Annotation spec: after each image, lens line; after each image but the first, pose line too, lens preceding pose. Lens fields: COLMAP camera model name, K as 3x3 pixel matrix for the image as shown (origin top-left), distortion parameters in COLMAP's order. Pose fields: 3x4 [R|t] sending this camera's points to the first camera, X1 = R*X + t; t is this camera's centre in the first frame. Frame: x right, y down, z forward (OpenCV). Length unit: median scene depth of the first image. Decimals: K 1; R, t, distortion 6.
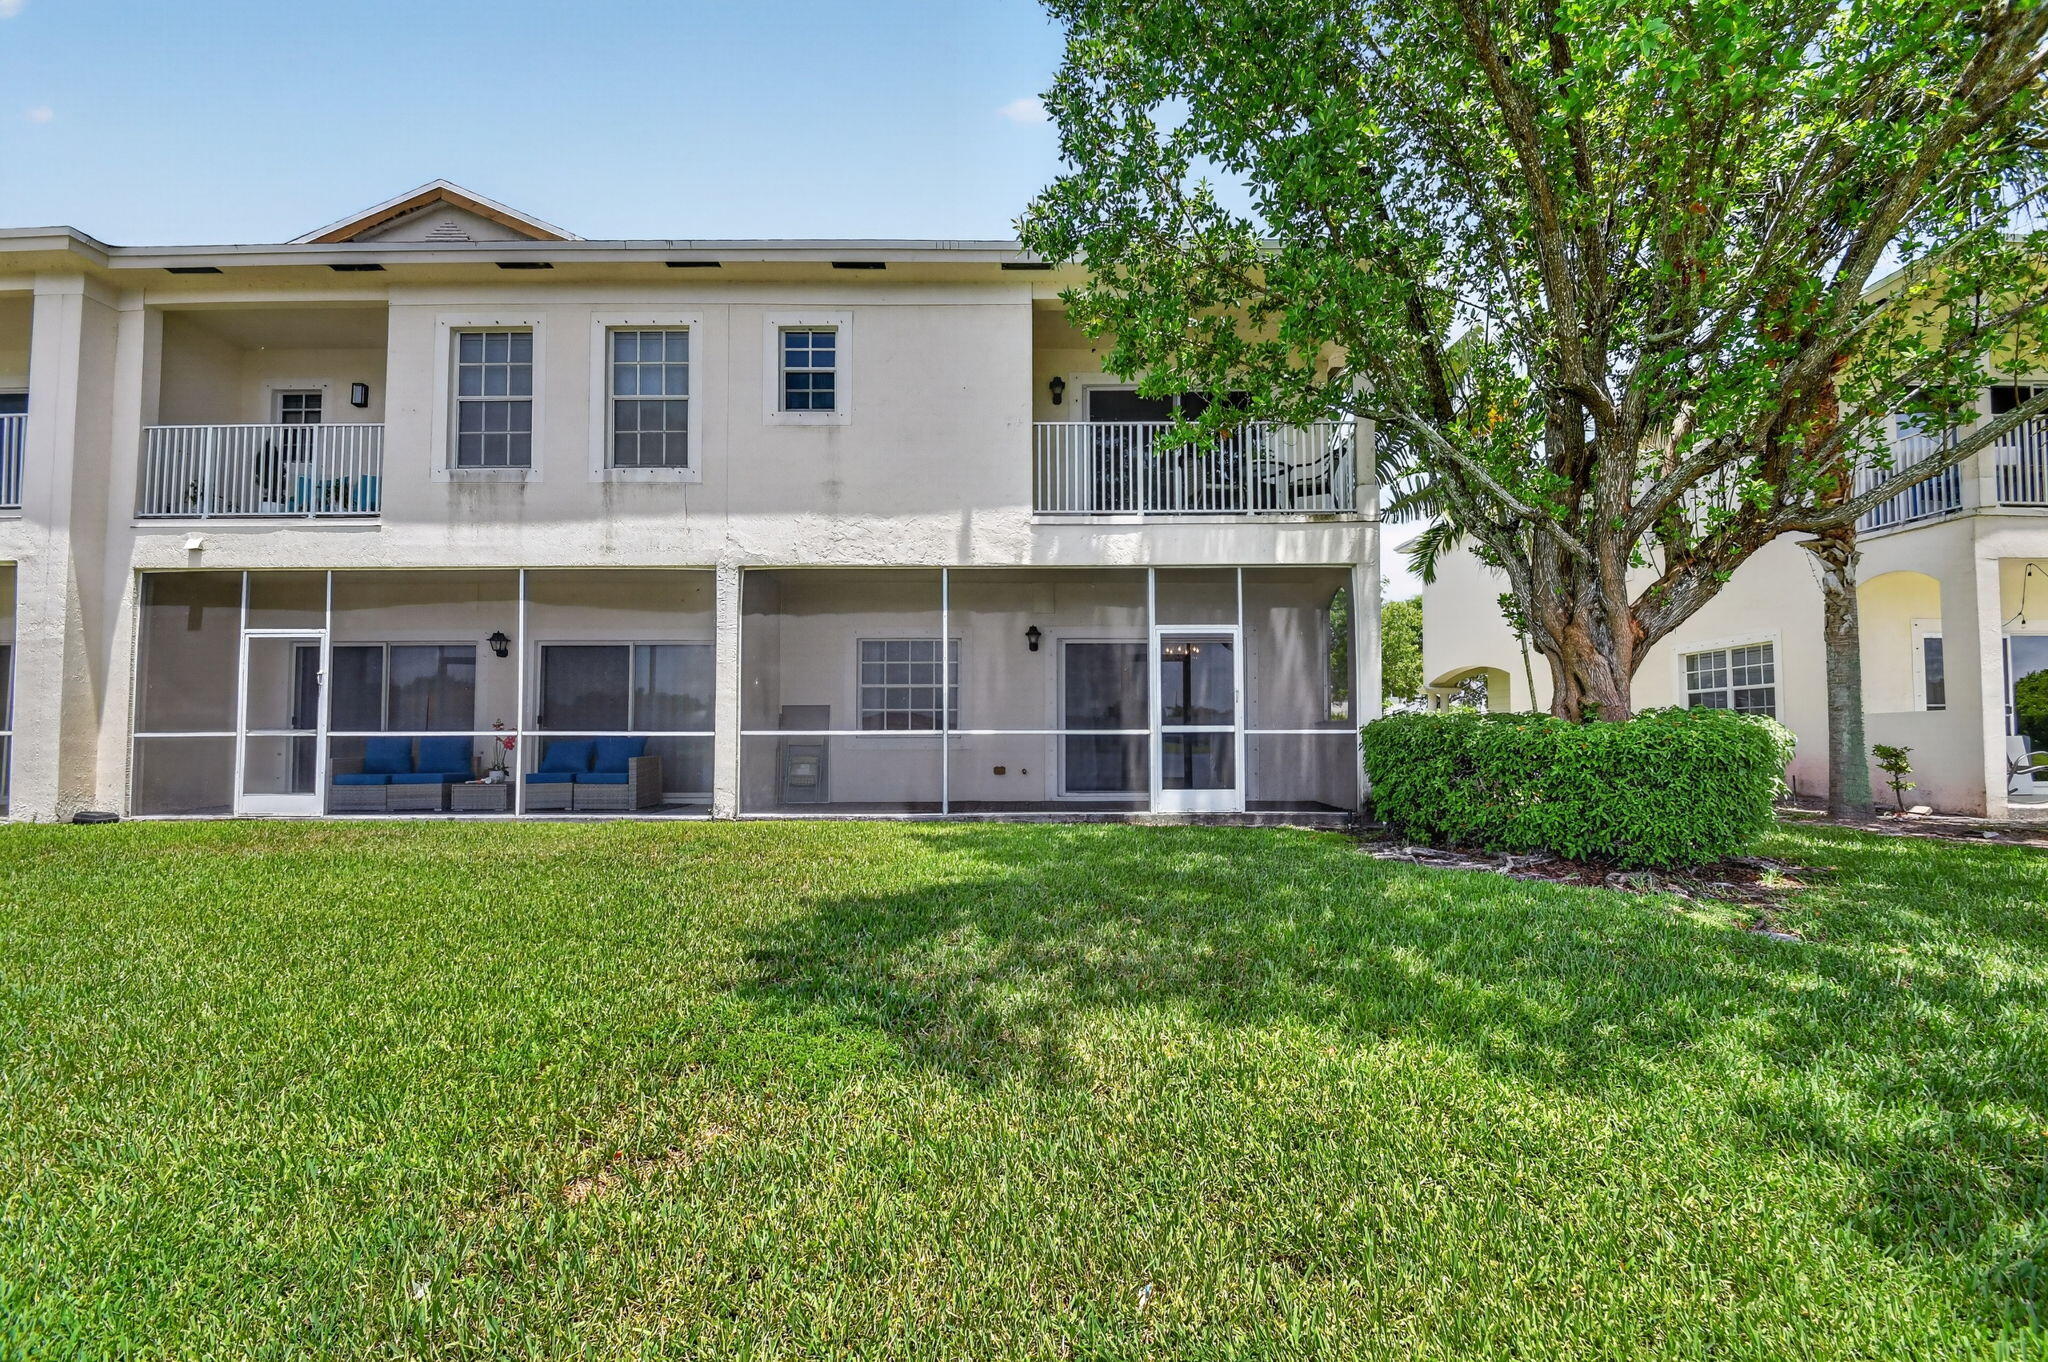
lens RADIAL K [[891.9, 0, 1031.8], [0, 891.9, 691.5], [0, 0, 1]] dist [0.012560, -0.017126]
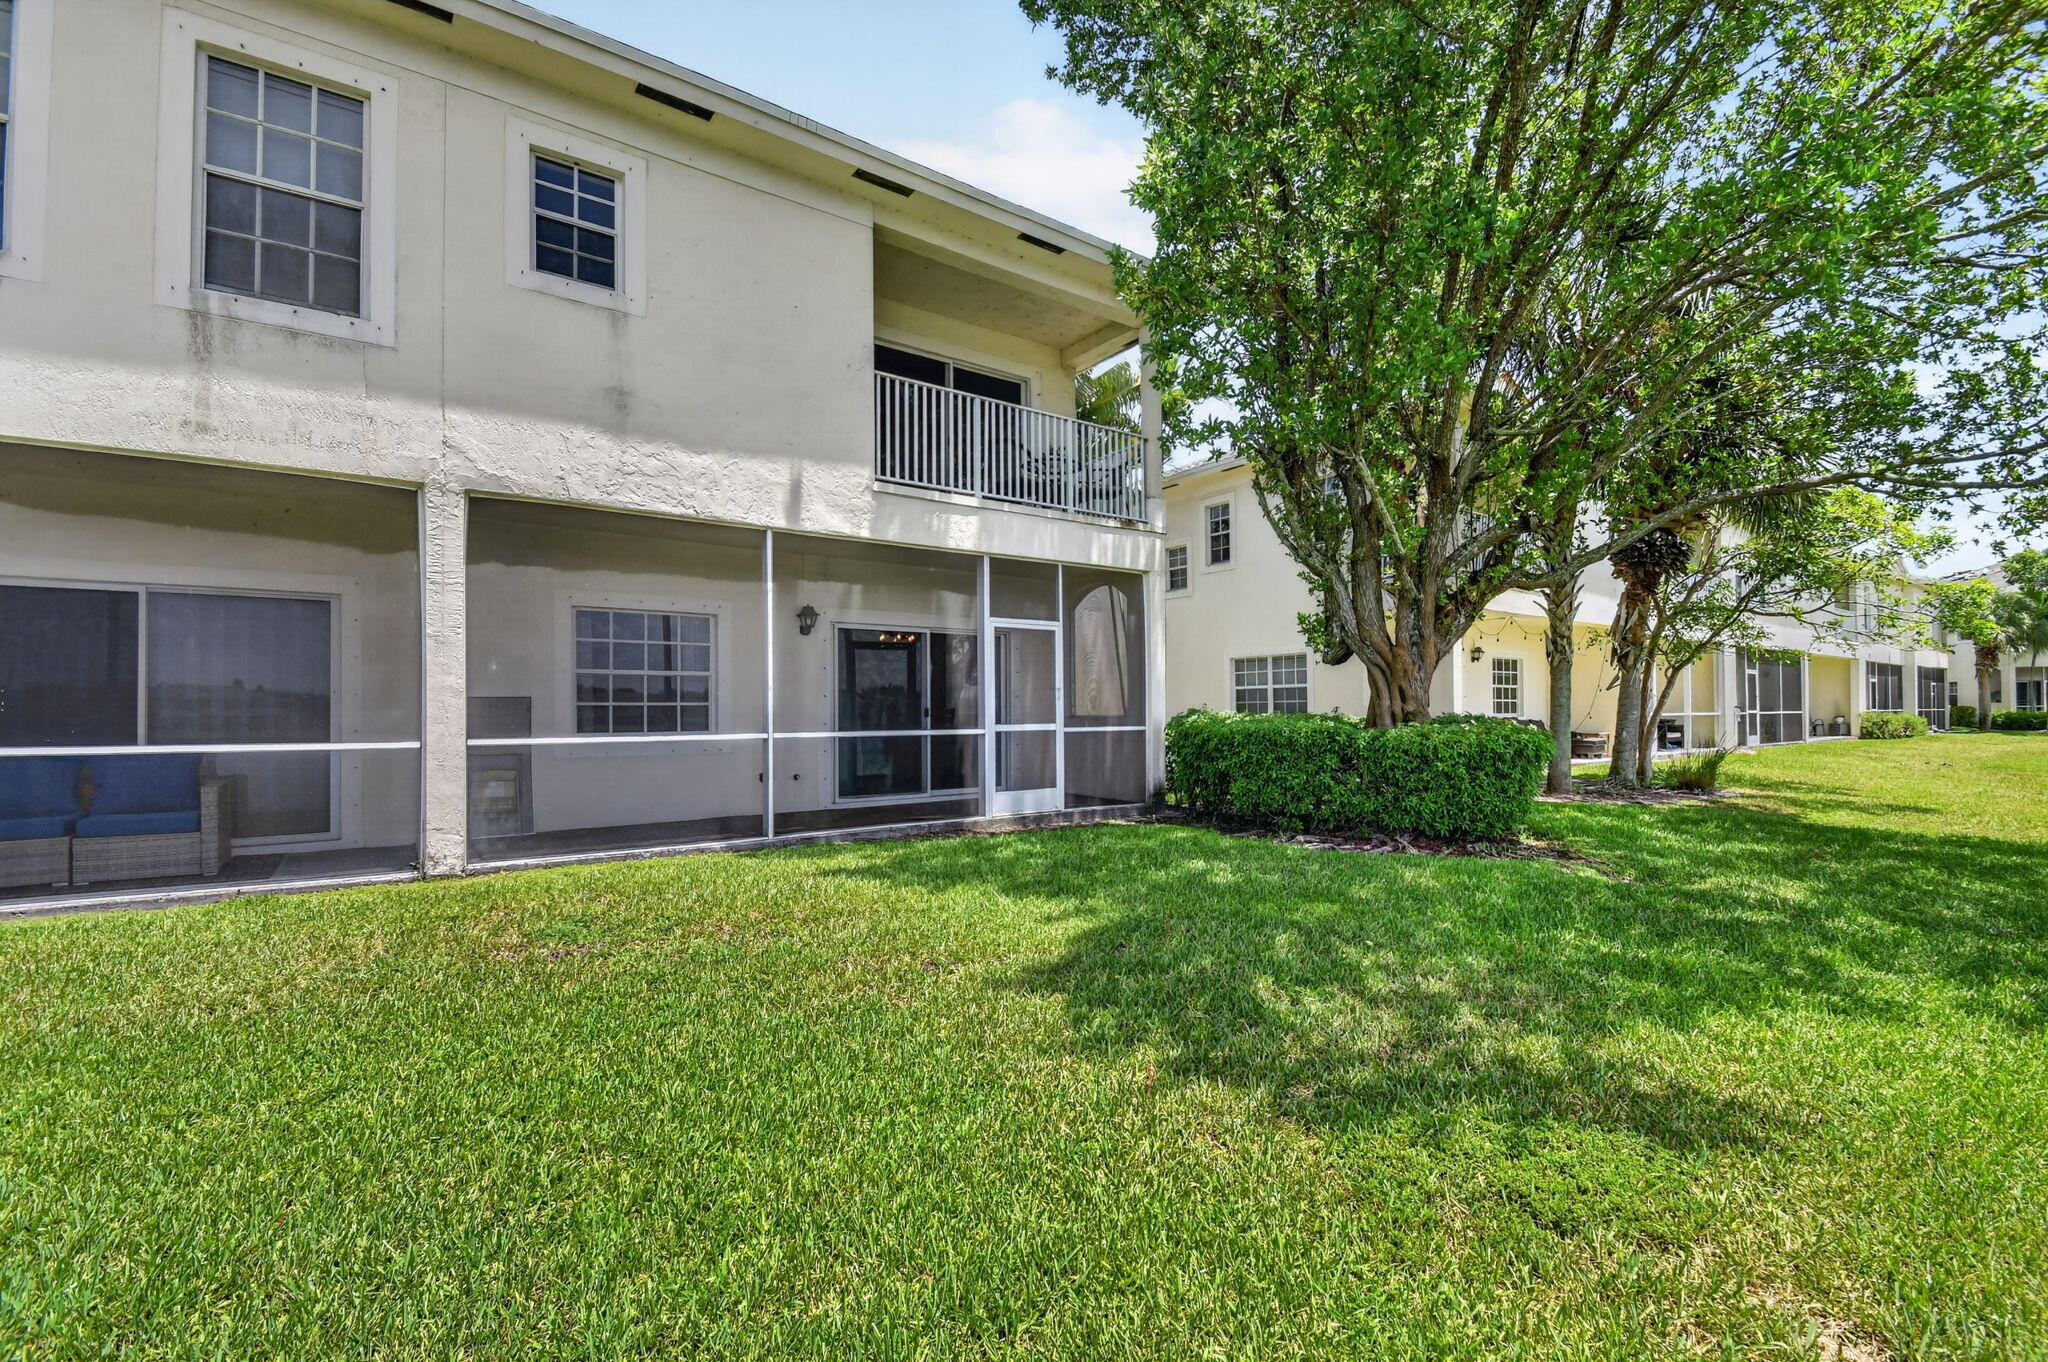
lens RADIAL K [[891.9, 0, 1040.5], [0, 891.9, 692.1], [0, 0, 1]] dist [0.012560, -0.017126]
pose [[0.800287, 0.010347, 0.599528, -0.380466], [-0.026411, 0.999489, 0.018005, -0.014309], [-0.599036, -0.030243, 0.800151, 0.214963]]
